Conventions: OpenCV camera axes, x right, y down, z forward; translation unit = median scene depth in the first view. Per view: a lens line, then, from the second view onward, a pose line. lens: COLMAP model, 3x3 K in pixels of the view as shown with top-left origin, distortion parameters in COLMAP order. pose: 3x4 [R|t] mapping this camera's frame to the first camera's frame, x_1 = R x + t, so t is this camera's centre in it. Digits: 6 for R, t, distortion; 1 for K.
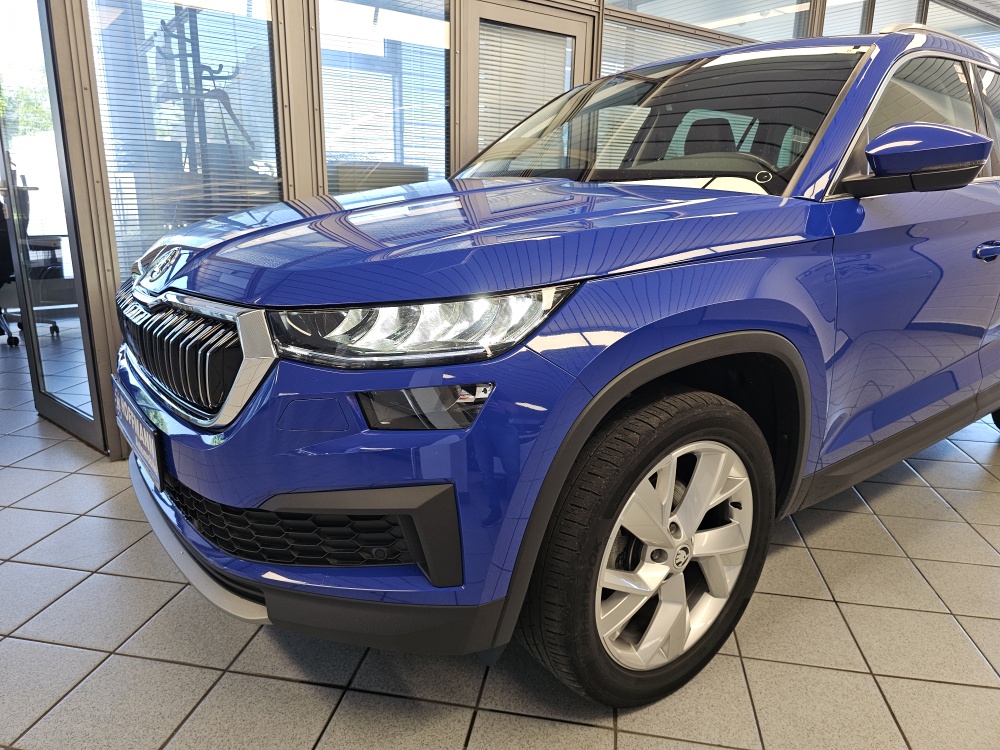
lens RADIAL K [[693.3, 0, 490.0], [0, 693.3, 369.7], [0, 0, 1]] dist [0.036233, -0.052139]
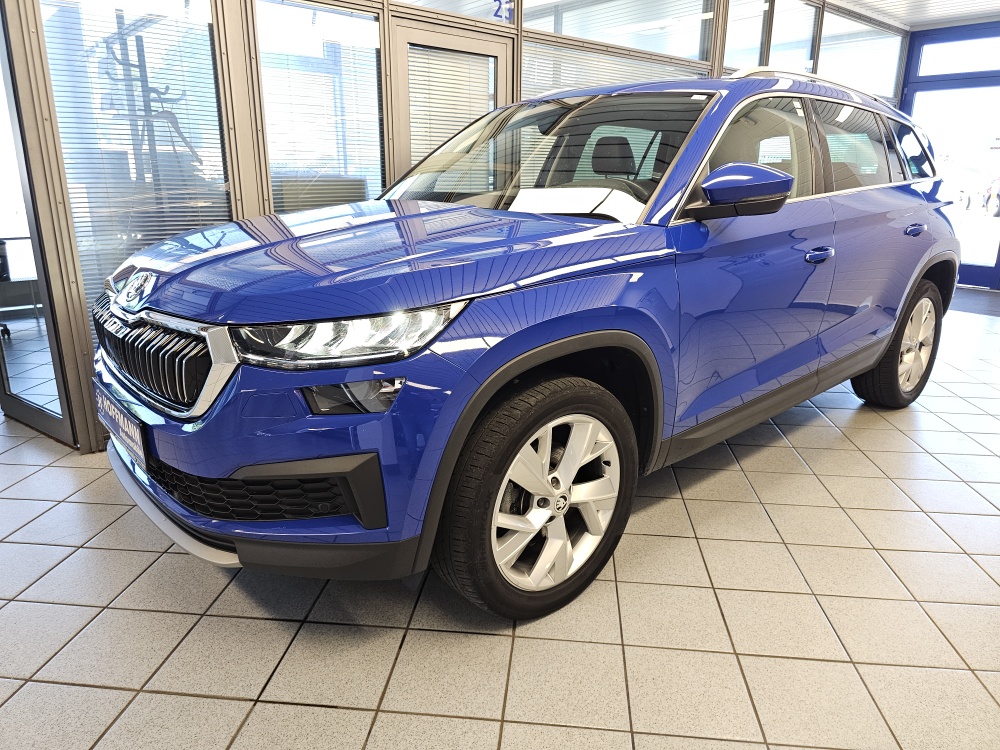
lens RADIAL K [[693.3, 0, 508.5], [0, 693.3, 370.0], [0, 0, 1]] dist [0.036233, -0.052139]
pose [[0.995570, -0.031099, 0.088730, 0.062792], [0.029071, 0.999288, 0.024068, -0.015711], [-0.089415, -0.021382, 0.995765, -0.267123]]
